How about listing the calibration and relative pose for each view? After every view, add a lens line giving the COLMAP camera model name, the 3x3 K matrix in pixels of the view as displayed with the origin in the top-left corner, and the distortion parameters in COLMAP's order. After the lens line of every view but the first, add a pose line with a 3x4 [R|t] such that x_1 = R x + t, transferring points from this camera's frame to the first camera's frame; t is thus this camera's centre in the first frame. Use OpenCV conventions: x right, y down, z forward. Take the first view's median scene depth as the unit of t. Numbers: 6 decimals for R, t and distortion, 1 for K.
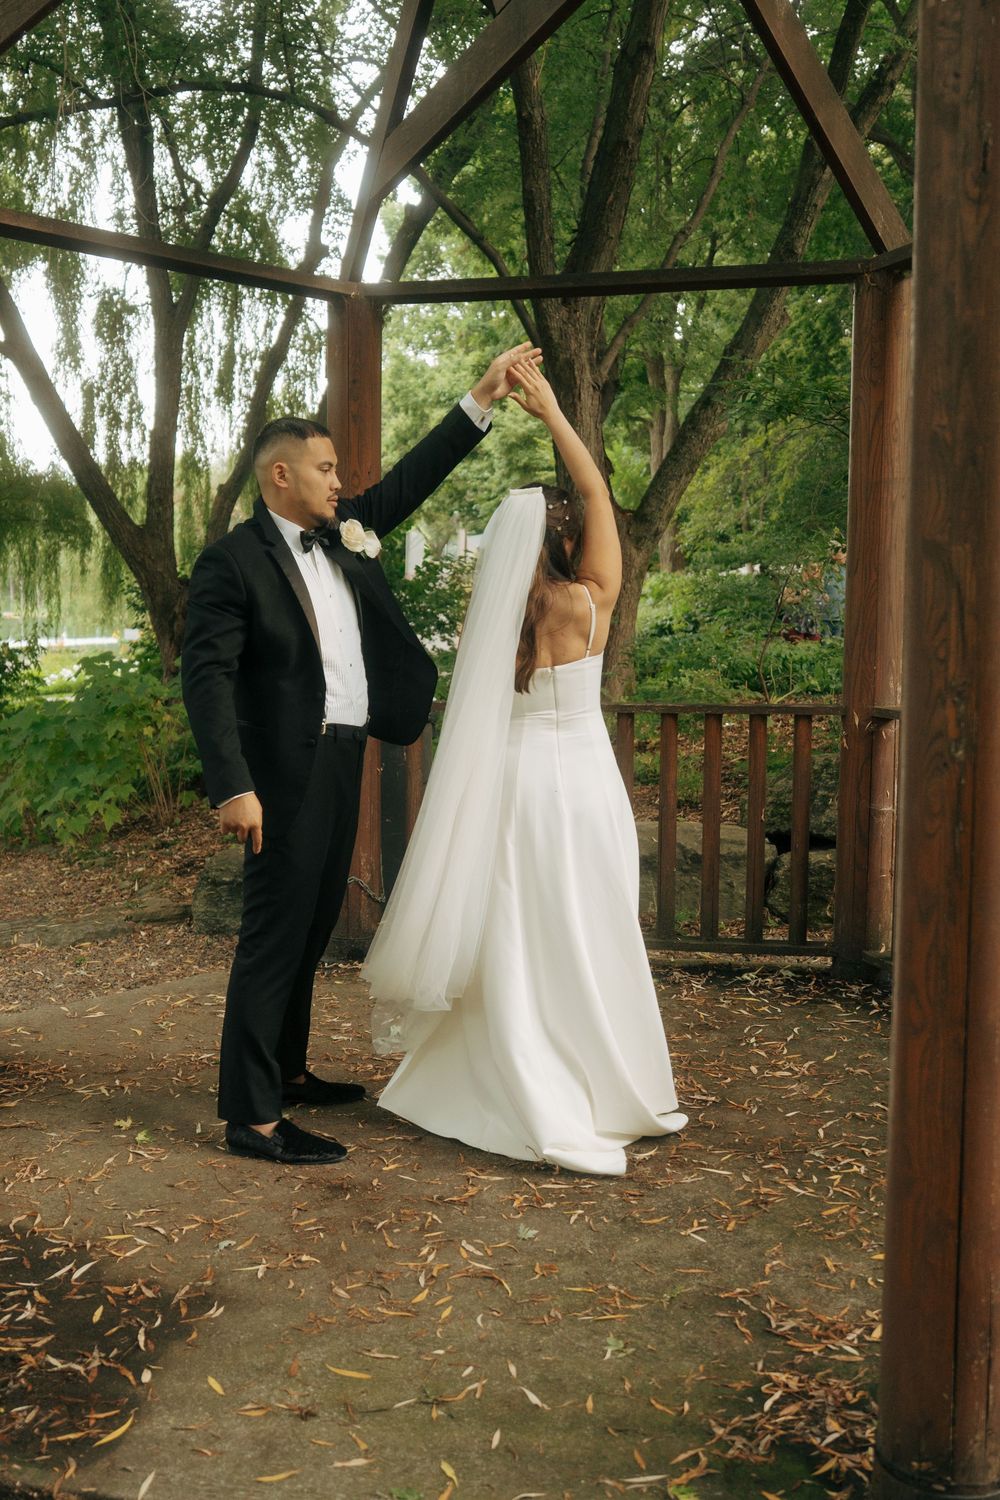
lens RADIAL K [[1468.9, 0, 511.6], [0, 1468.9, 780.7], [0, 0, 1]] dist [-0.022488, 0.000000]
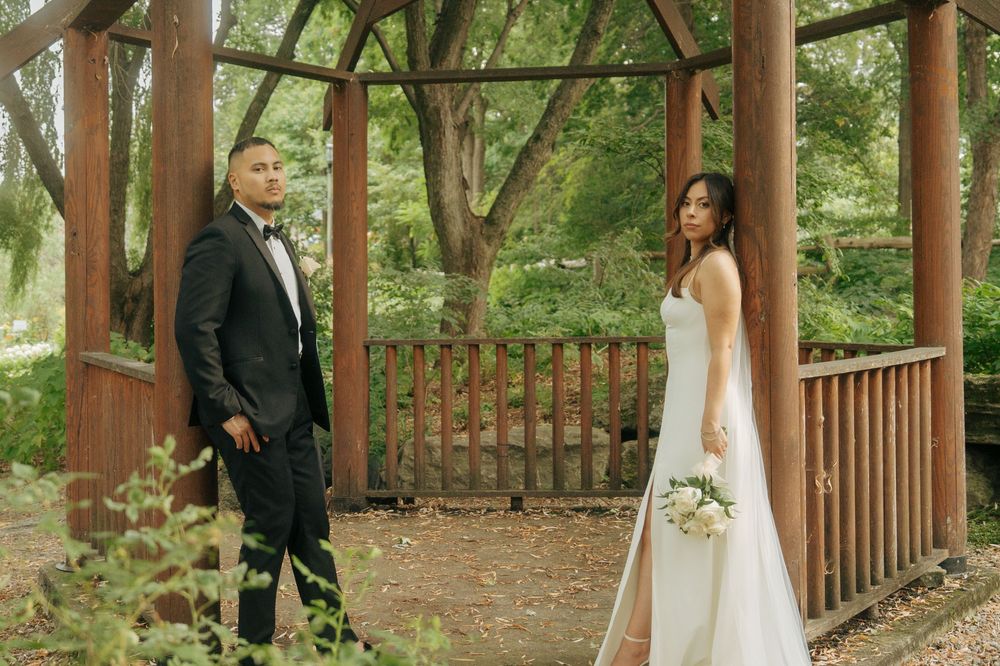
lens RADIAL K [[1233.8, 0, 499.9], [0, 1233.8, 332.7], [0, 0, 1]] dist [0.008450, 0.000000]
pose [[0.991994, -0.017944, 0.125007, -0.048956], [0.028985, 0.995780, -0.087073, 0.023054], [-0.122917, 0.090000, 0.988328, -0.121310]]
